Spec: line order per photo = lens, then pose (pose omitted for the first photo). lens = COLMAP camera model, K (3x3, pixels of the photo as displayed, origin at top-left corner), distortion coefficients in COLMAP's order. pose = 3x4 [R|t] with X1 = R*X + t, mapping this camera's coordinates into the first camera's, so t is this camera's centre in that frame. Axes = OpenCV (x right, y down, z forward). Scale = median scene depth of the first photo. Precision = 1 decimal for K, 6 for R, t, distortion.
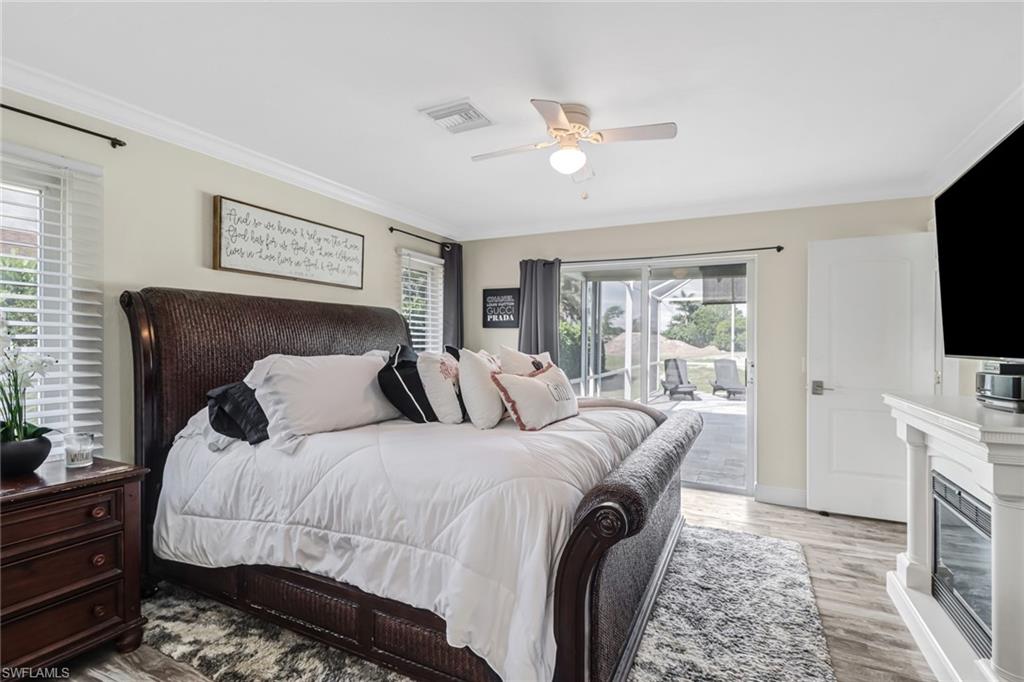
lens RADIAL K [[490.5, 0, 503.0], [0, 490.5, 336.4], [0, 0, 1]] dist [0.008843, -0.015042]
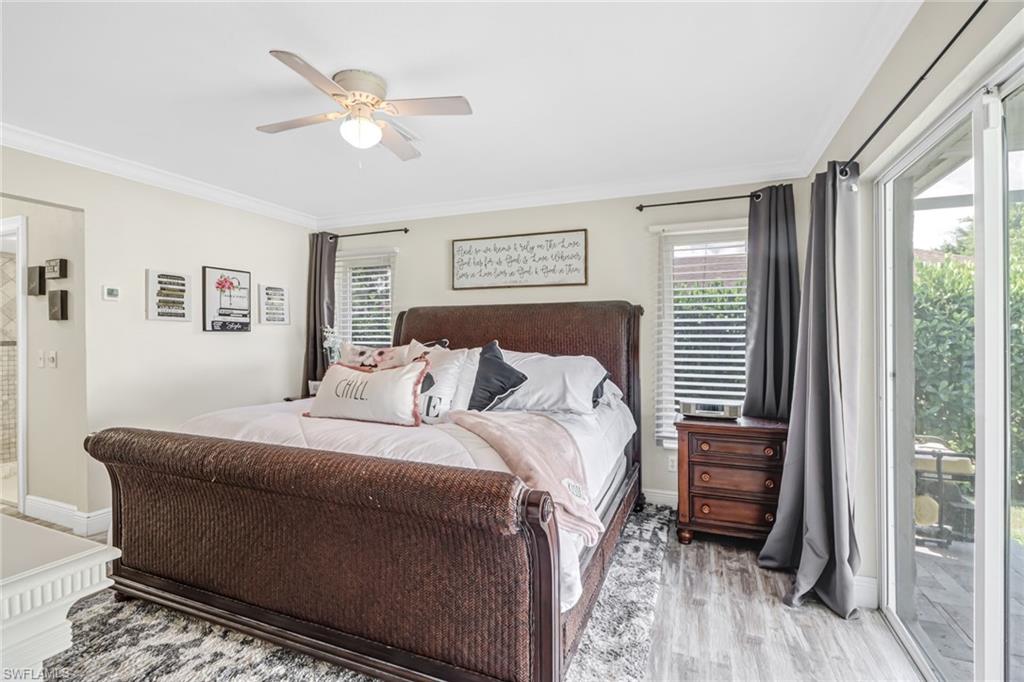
lens RADIAL K [[490.5, 0, 506.1], [0, 490.5, 344.5], [0, 0, 1]] dist [0.008843, -0.015042]
pose [[0.078112, -0.009042, -0.996904, 0.800088], [0.002450, 0.999958, -0.008877, 0.036513], [0.996942, -0.001749, 0.078131, 0.917581]]
